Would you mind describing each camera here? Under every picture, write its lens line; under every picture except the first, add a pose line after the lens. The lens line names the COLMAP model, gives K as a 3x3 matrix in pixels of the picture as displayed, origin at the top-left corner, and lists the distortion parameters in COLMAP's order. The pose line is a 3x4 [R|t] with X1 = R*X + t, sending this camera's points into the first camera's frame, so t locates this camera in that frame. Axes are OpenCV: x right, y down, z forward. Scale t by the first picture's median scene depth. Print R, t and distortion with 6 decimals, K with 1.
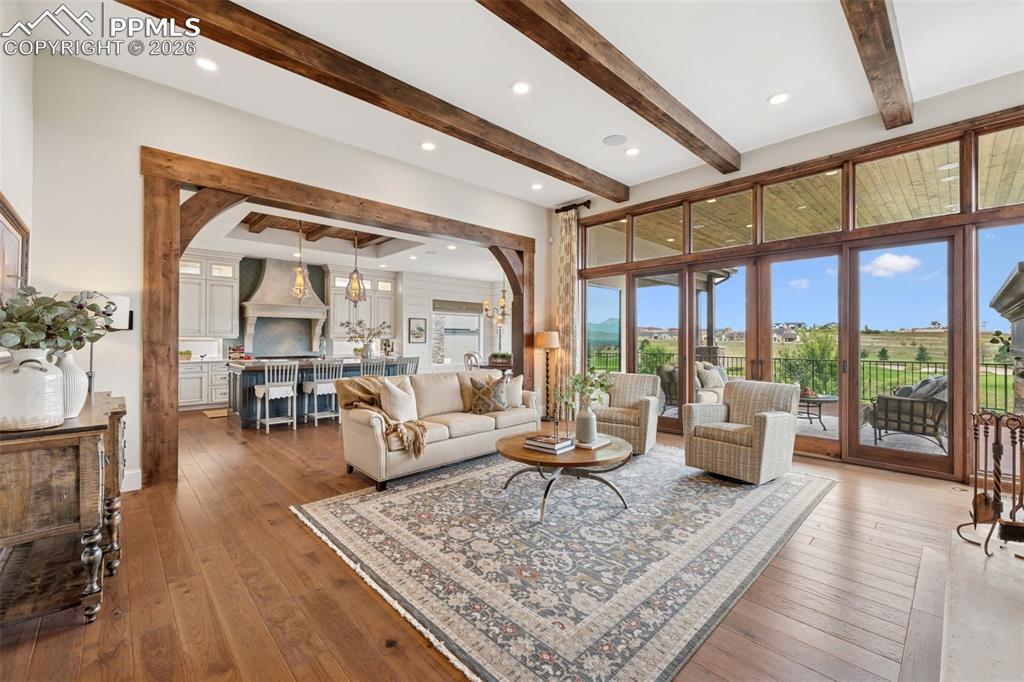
lens RADIAL K [[423.7, 0, 516.6], [0, 423.7, 338.6], [0, 0, 1]] dist [0.000810, 0.000118]
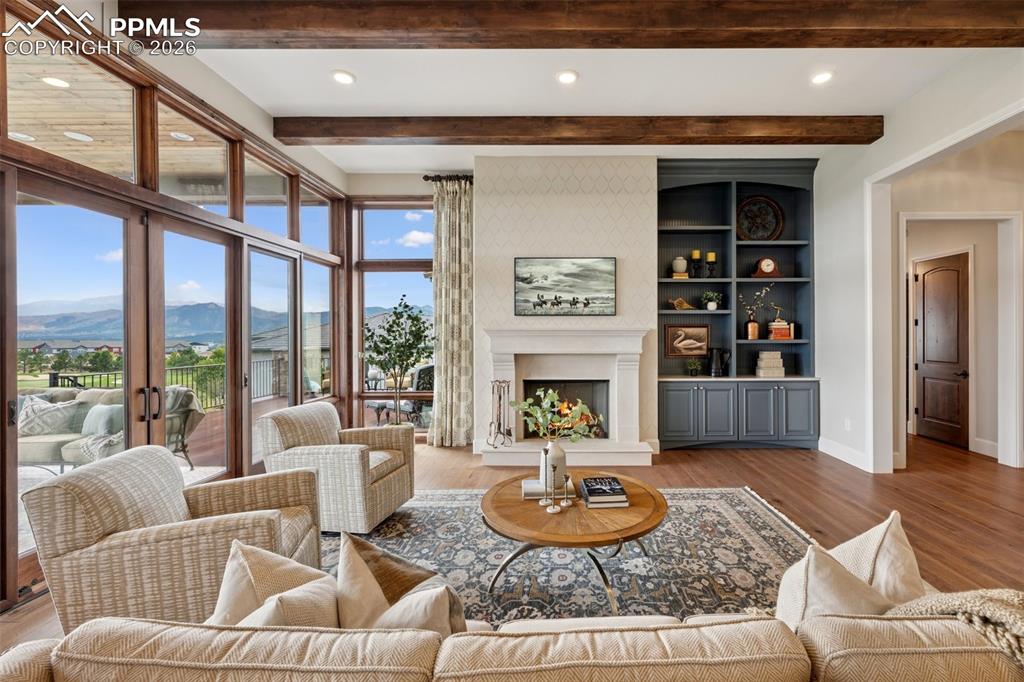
lens RADIAL K [[446.1, 0, 560.8], [0, 446.1, 336.1], [0, 0, 1]] dist [0.001284, -0.000232]
pose [[-0.728144, 0.001427, 0.685423, -0.218994], [-0.000229, 0.999997, -0.002325, -0.015591], [-0.685425, -0.001850, -0.728141, 0.855858]]
